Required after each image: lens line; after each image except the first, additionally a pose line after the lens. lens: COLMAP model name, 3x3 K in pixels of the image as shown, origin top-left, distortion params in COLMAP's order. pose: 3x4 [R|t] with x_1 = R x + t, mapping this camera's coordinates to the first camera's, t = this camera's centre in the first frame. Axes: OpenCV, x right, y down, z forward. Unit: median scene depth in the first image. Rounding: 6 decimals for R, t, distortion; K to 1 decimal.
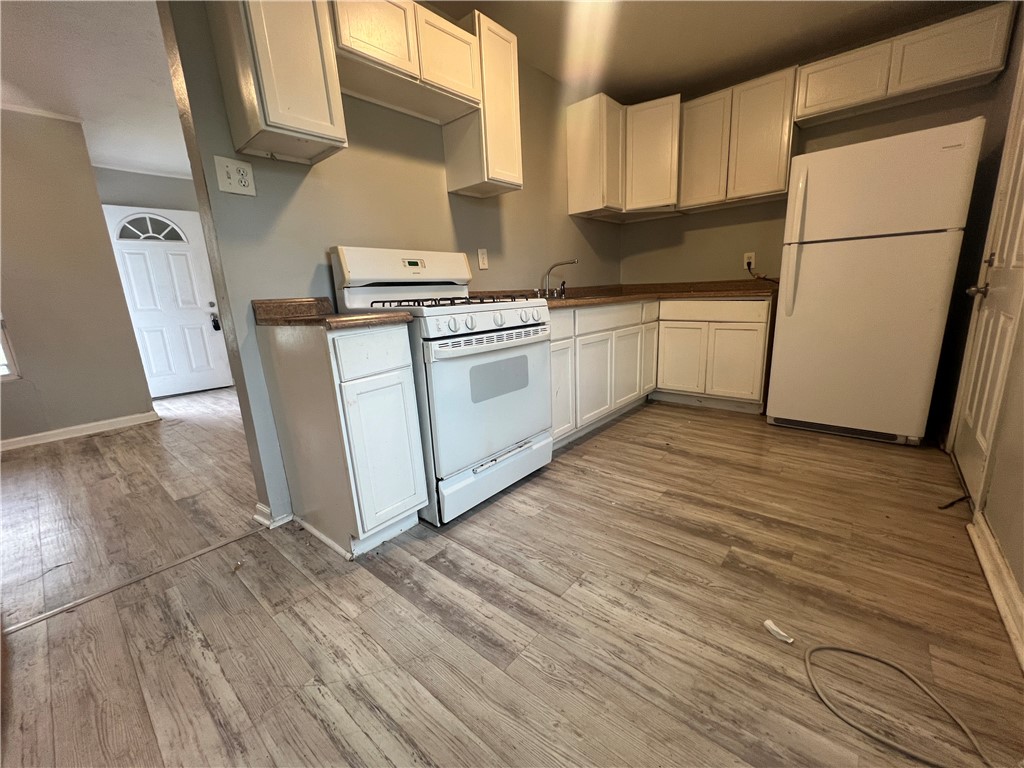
lens RADIAL K [[409.5, 0, 512.0], [0, 409.5, 384.0], [0, 0, 1]] dist [-0.000310, -0.000025]
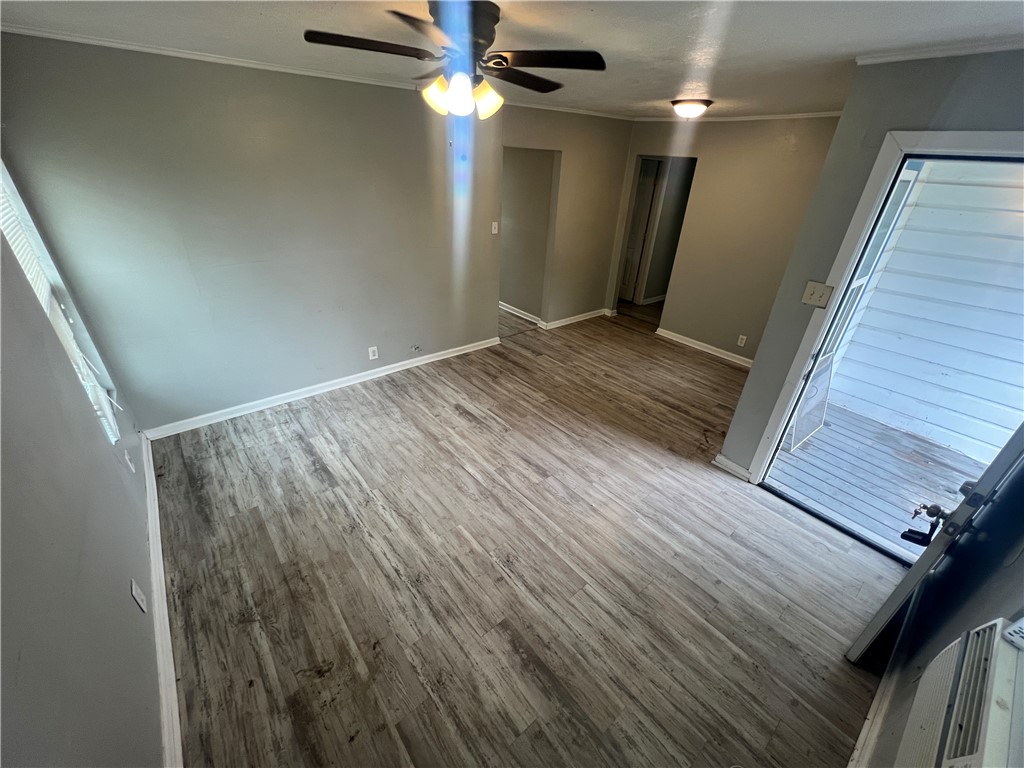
lens RADIAL K [[409.5, 0, 512.0], [0, 409.5, 384.0], [0, 0, 1]] dist [-0.000310, -0.000025]
pose [[-0.987651, -0.065193, 0.142465, -0.847447], [0.044333, 0.755860, 0.653230, -0.924726], [-0.150269, 0.651479, -0.743636, 2.416140]]
